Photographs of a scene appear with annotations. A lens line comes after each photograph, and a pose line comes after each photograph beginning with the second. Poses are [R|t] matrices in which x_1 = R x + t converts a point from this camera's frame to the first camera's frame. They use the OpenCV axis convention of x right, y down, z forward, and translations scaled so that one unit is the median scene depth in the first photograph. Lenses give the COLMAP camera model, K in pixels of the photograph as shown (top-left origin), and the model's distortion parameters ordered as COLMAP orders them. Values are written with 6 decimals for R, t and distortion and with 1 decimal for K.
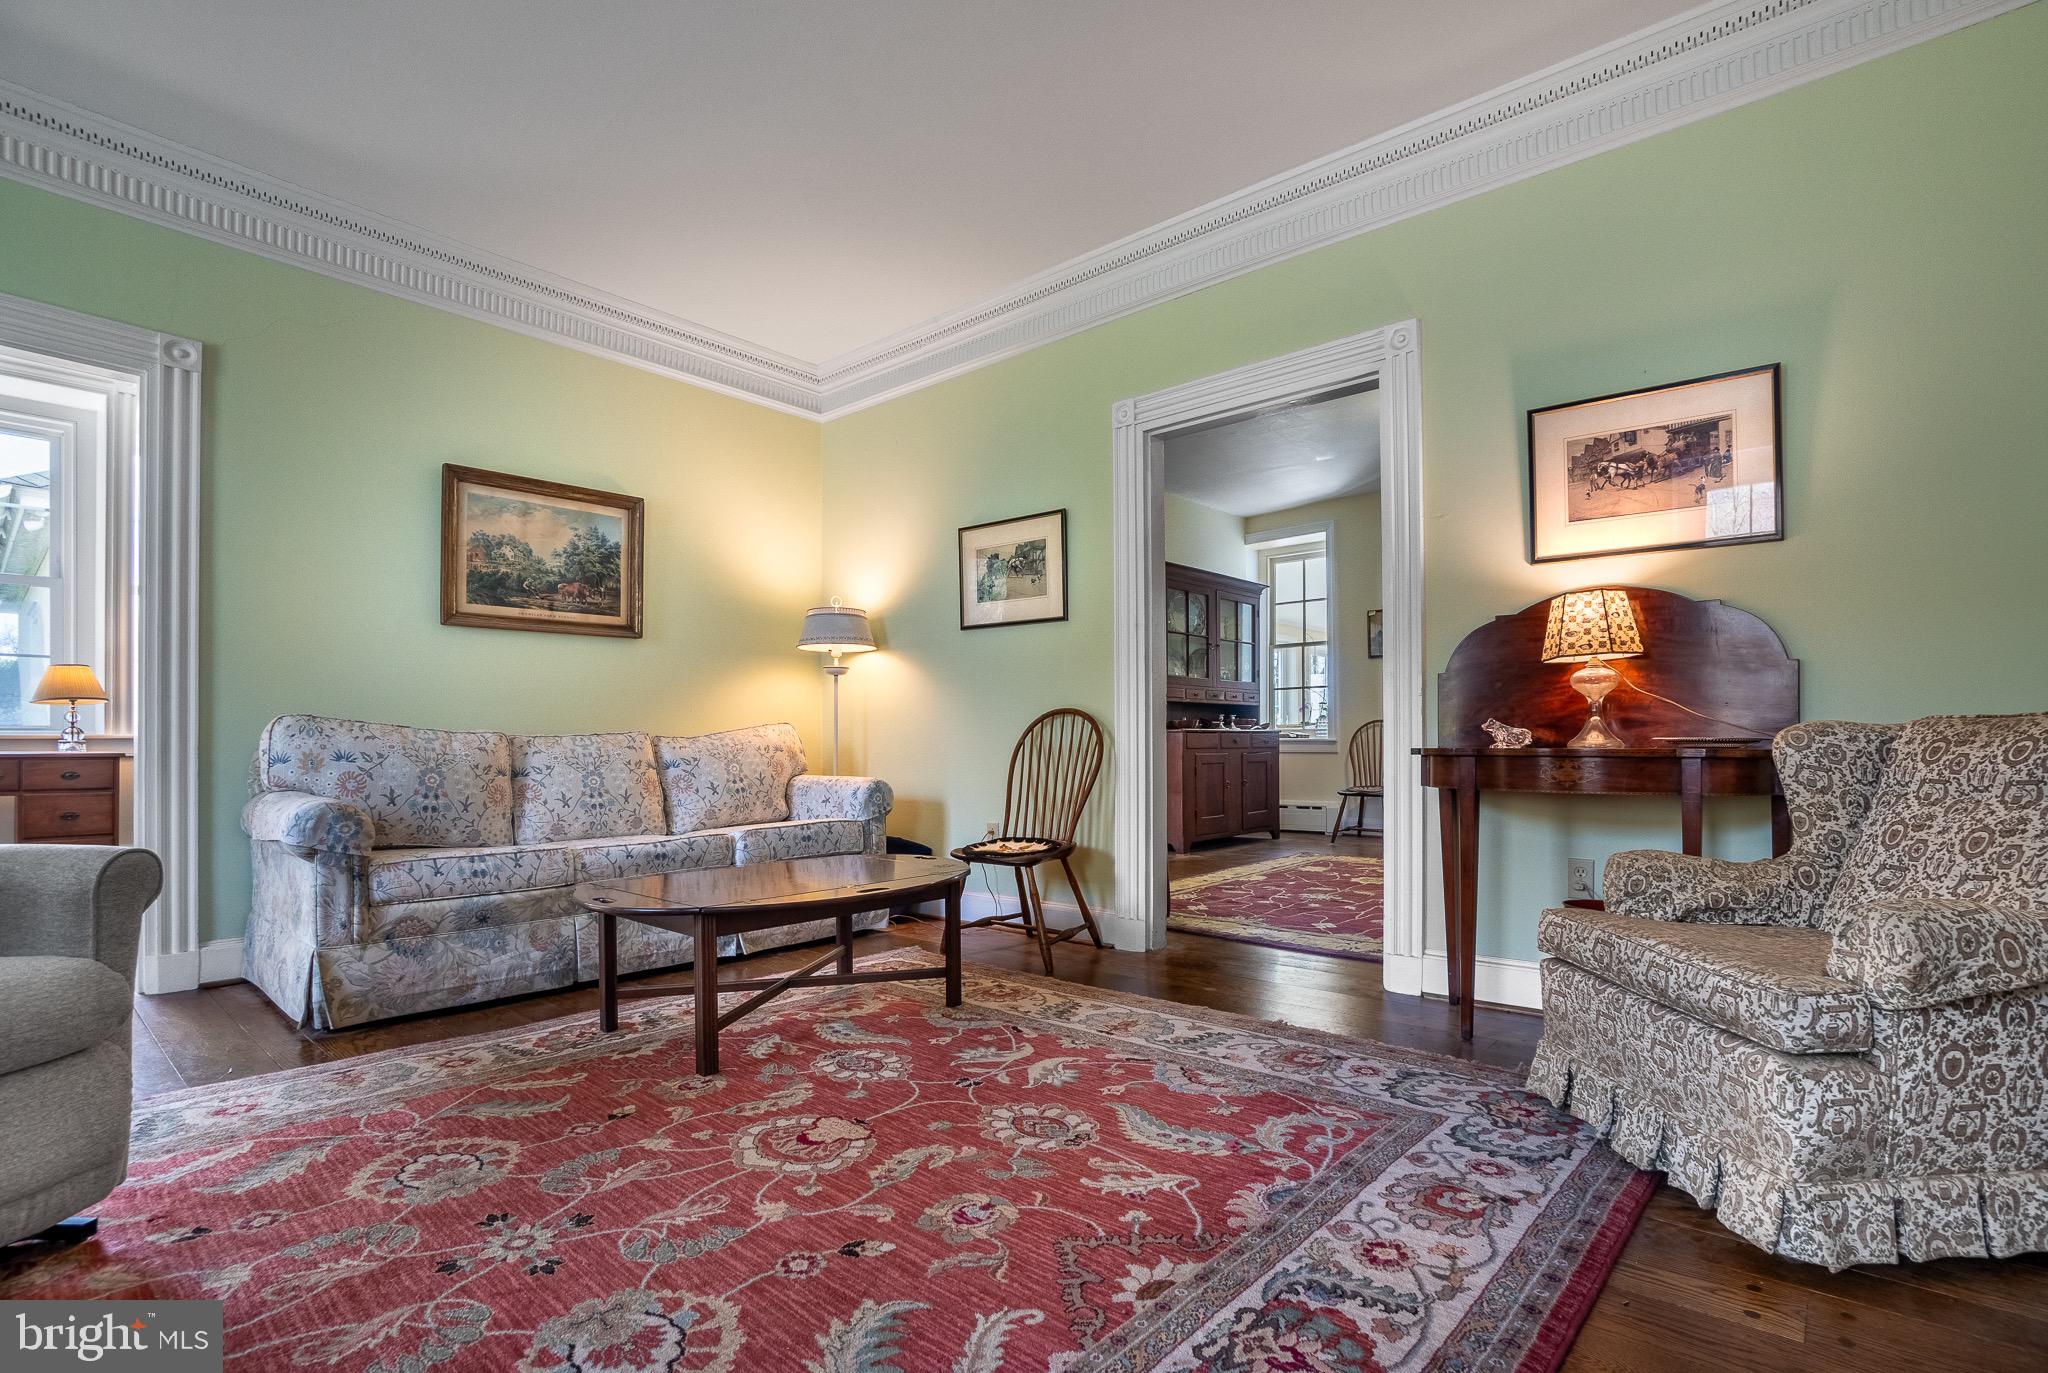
lens RADIAL K [[975.1, 0, 1047.8], [0, 975.1, 735.0], [0, 0, 1]] dist [-0.032532, -0.000479]
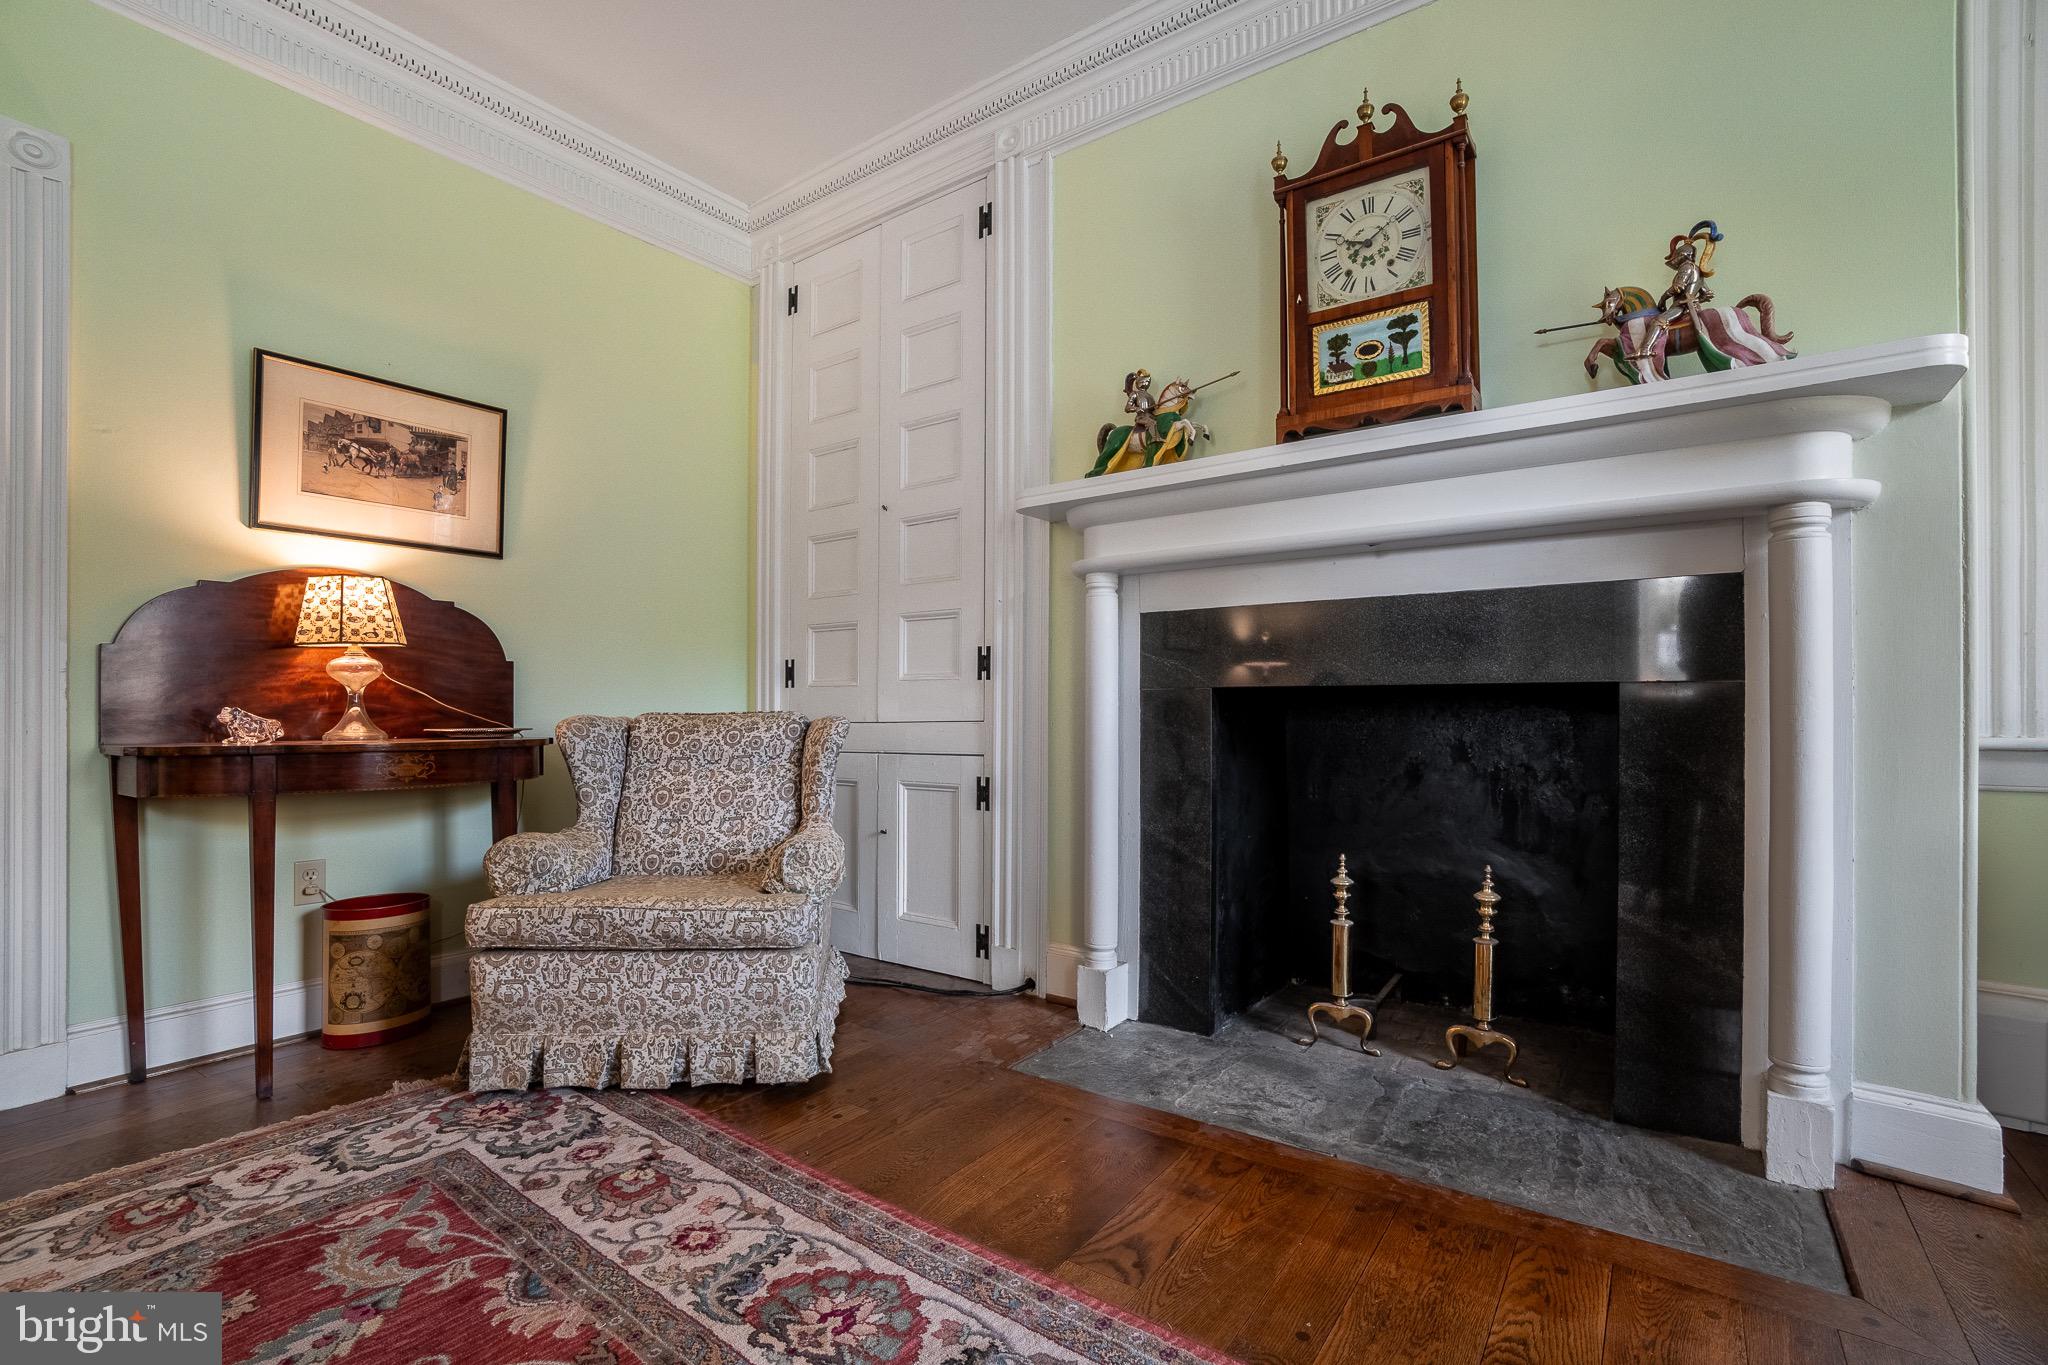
lens RADIAL K [[917.5, 0, 1030.2], [0, 917.5, 694.9], [0, 0, 1]] dist [-0.032402, 0.004631]
pose [[-0.073142, 0.011541, 0.997255, -0.462688], [-0.011222, 0.999860, -0.012394, -0.033797], [-0.997258, -0.012098, -0.073003, 0.491895]]
